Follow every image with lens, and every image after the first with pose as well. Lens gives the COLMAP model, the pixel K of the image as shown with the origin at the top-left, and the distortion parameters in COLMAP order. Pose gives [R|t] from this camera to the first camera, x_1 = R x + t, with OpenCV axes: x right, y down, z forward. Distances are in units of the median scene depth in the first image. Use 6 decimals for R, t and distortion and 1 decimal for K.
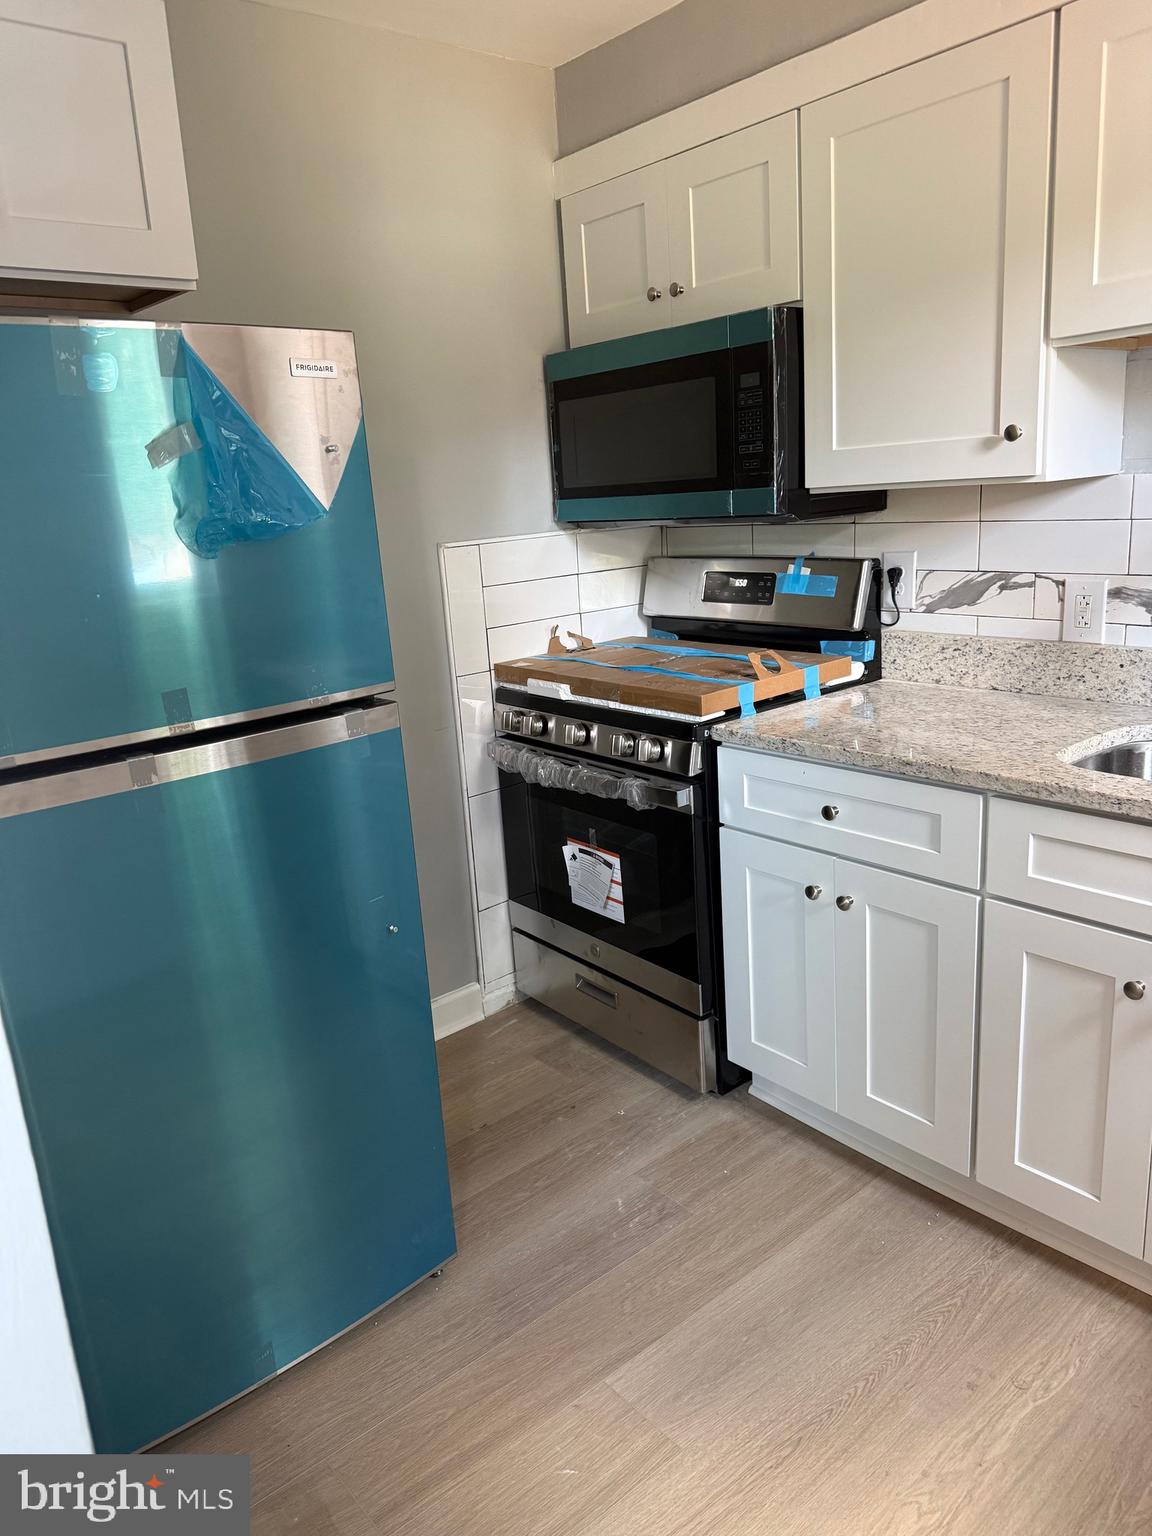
lens RADIAL K [[1079.9, 0, 569.9], [0, 1079.9, 767.7], [0, 0, 1]] dist [0.143532, -0.210085]
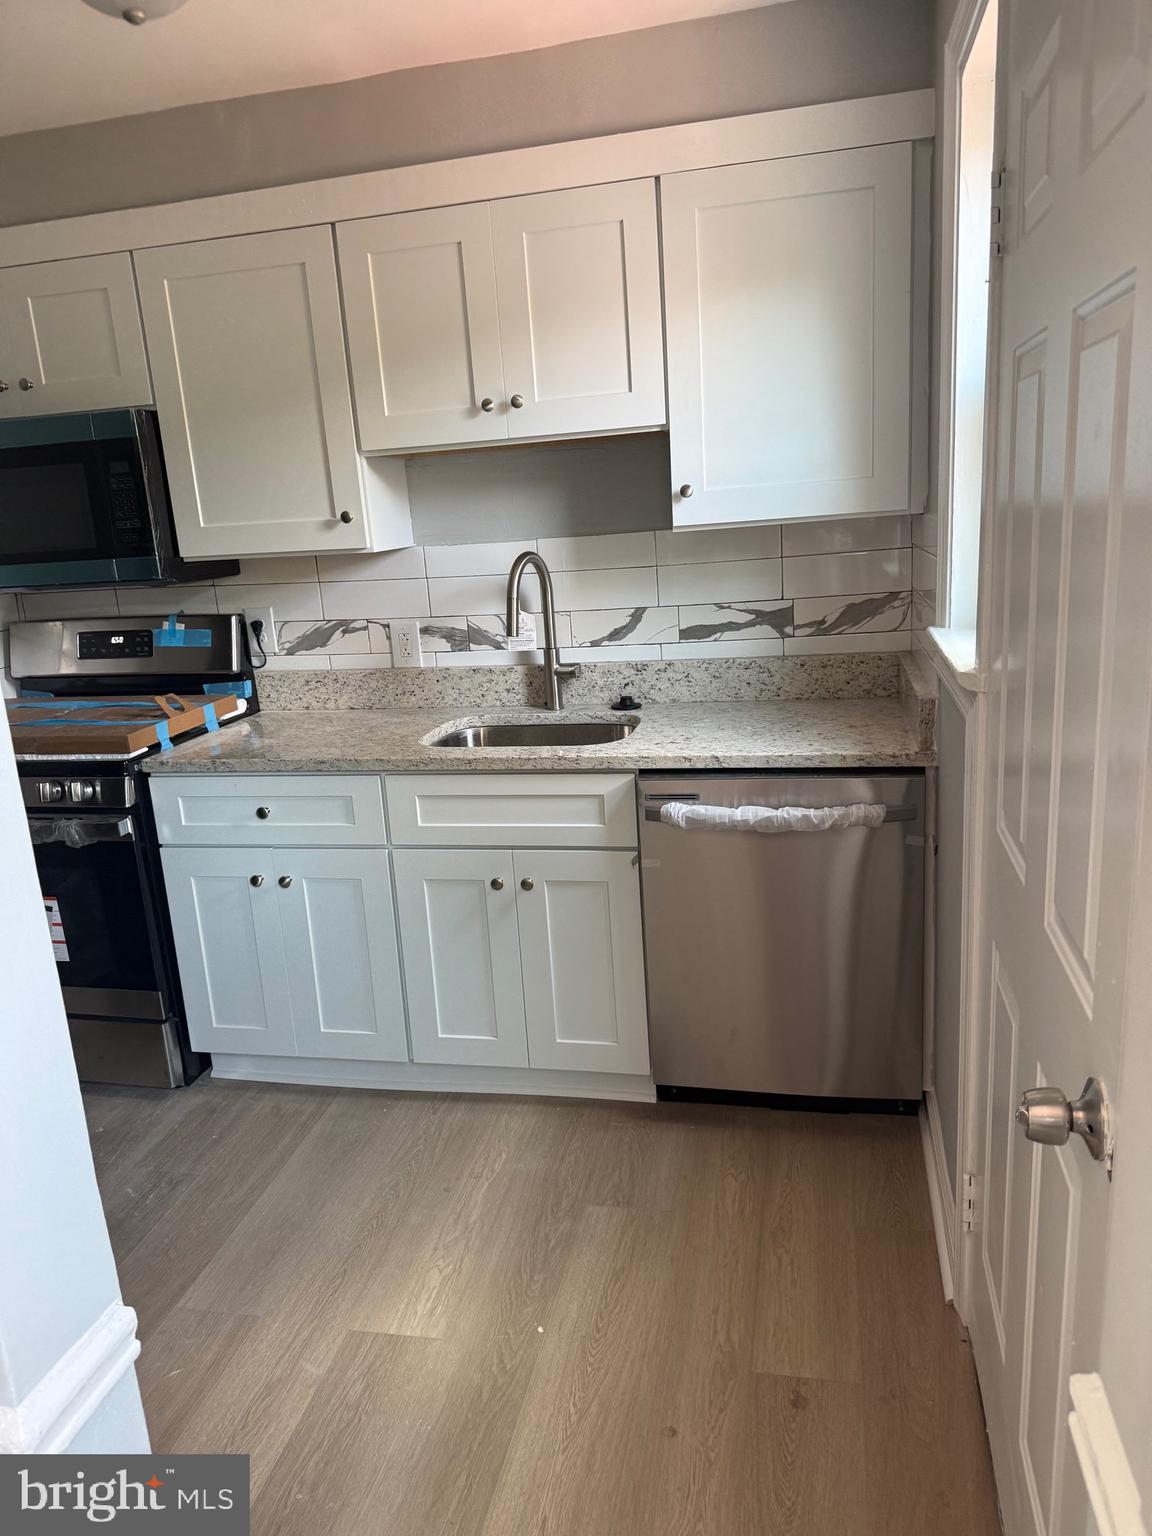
lens RADIAL K [[1027.9, 0, 576.0], [0, 1027.9, 768.0], [0, 0, 1]] dist [0.197341, -0.384768]
pose [[0.790215, -0.139405, 0.596763, -0.158418], [0.169089, 0.985580, 0.006331, 0.037434], [-0.589040, 0.095903, 0.802393, -0.152477]]
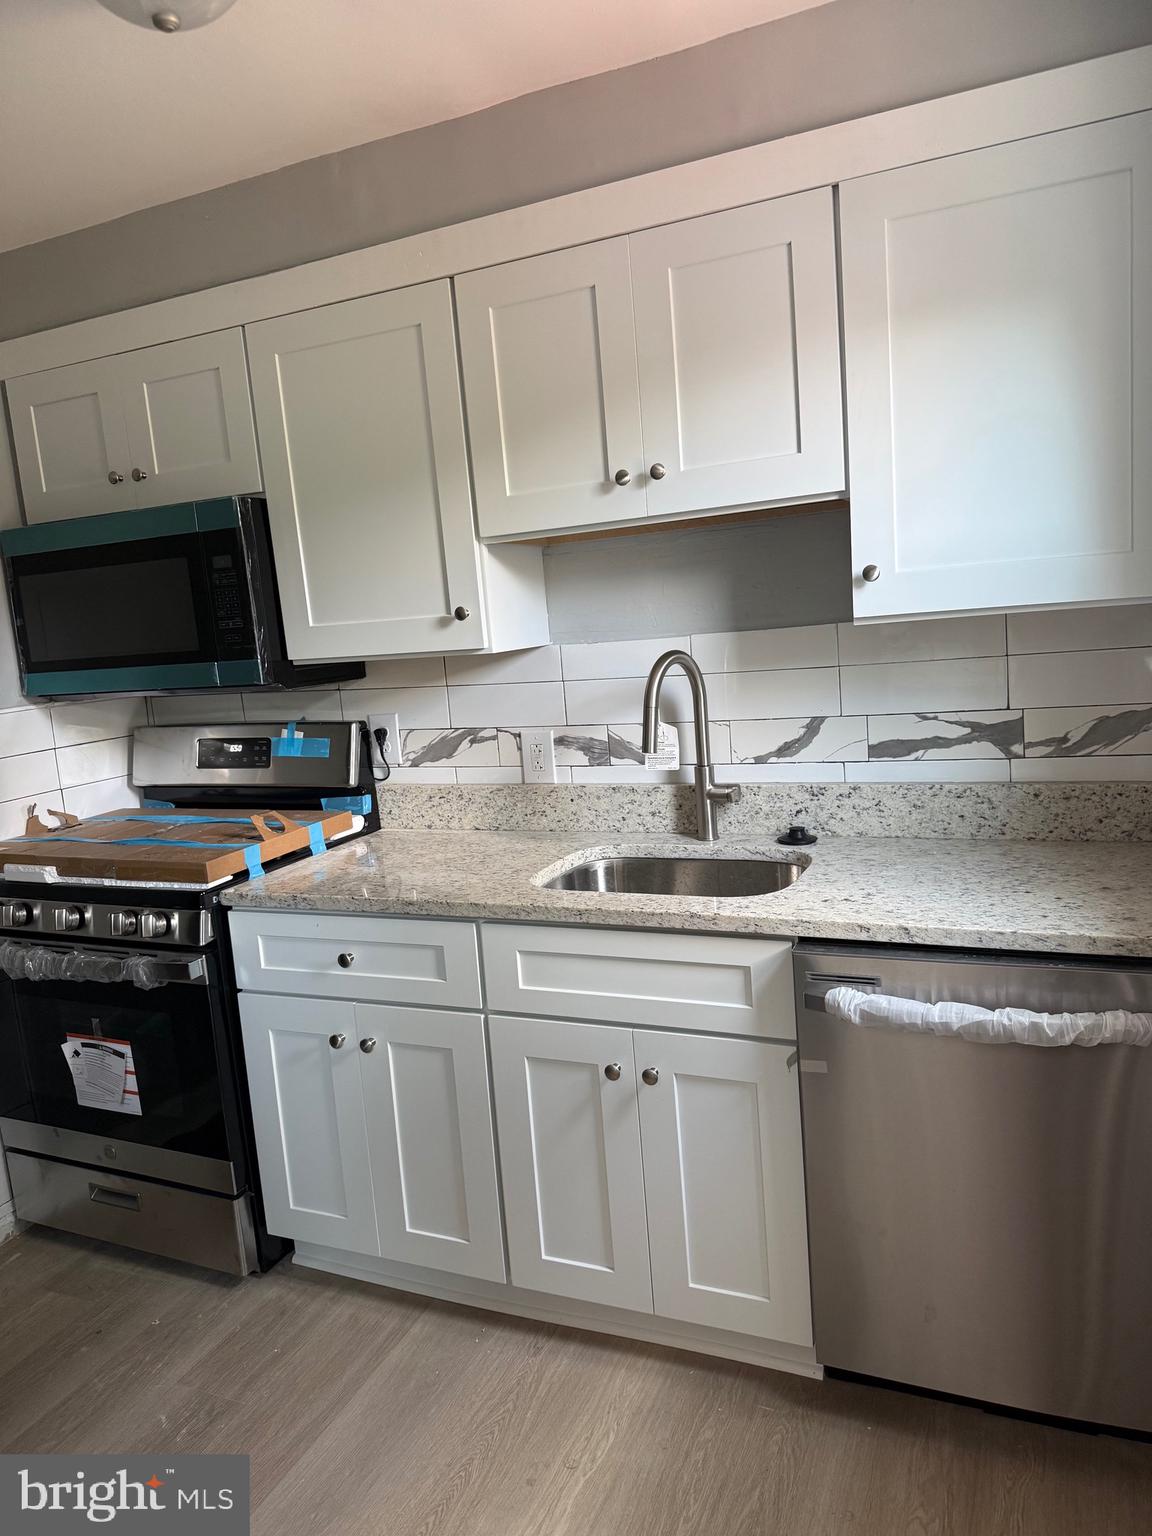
lens RADIAL K [[1069.5, 0, 574.3], [0, 1069.5, 777.8], [0, 0, 1]] dist [0.121003, -0.202692]
pose [[0.896045, -0.074321, 0.437698, -0.004523], [0.132063, 0.985880, -0.102953, 0.003522], [-0.423867, 0.150055, 0.893208, -0.040982]]
